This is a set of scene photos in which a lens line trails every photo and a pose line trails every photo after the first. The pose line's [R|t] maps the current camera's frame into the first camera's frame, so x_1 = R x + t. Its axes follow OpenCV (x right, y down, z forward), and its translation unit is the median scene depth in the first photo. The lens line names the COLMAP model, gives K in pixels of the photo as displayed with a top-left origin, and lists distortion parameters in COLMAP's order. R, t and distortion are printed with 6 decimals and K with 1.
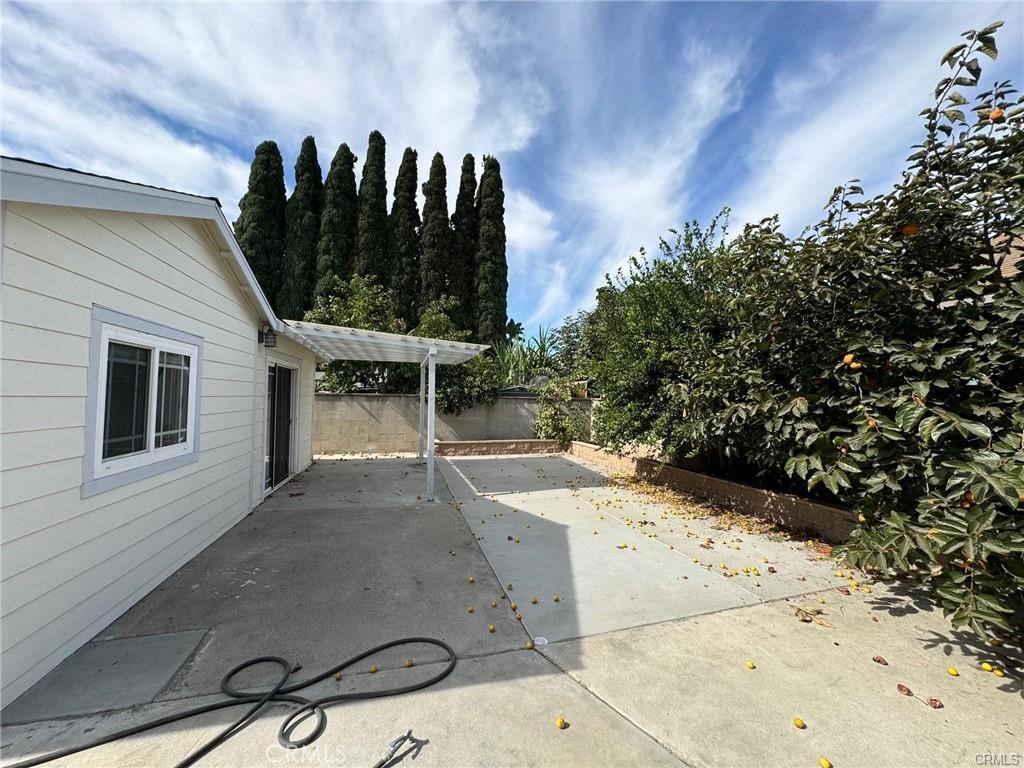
lens RADIAL K [[410.2, 0, 511.4], [0, 410.2, 380.9], [0, 0, 1]] dist [0.002950, 0.000239]
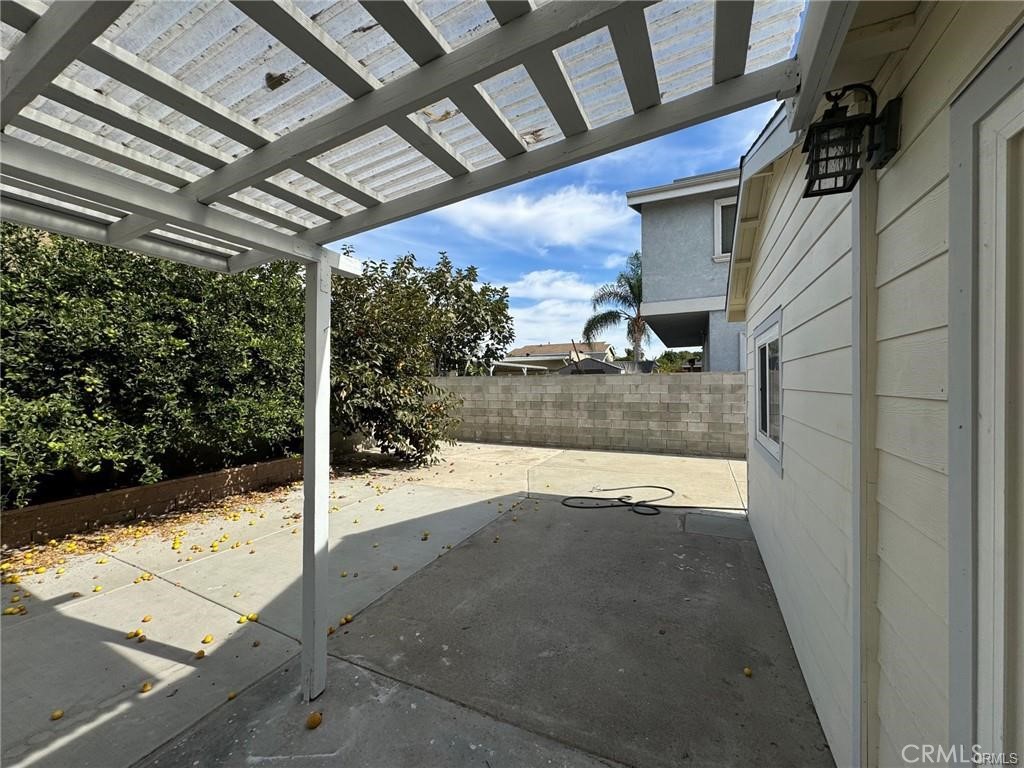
lens RADIAL K [[410.2, 0, 511.4], [0, 410.2, 382.4], [0, 0, 1]] dist [0.002950, 0.000239]
pose [[-0.768919, -0.010709, 0.639257, -0.981153], [-0.032675, 0.999211, -0.022564, 0.067086], [-0.638511, -0.038238, -0.768662, 2.133232]]
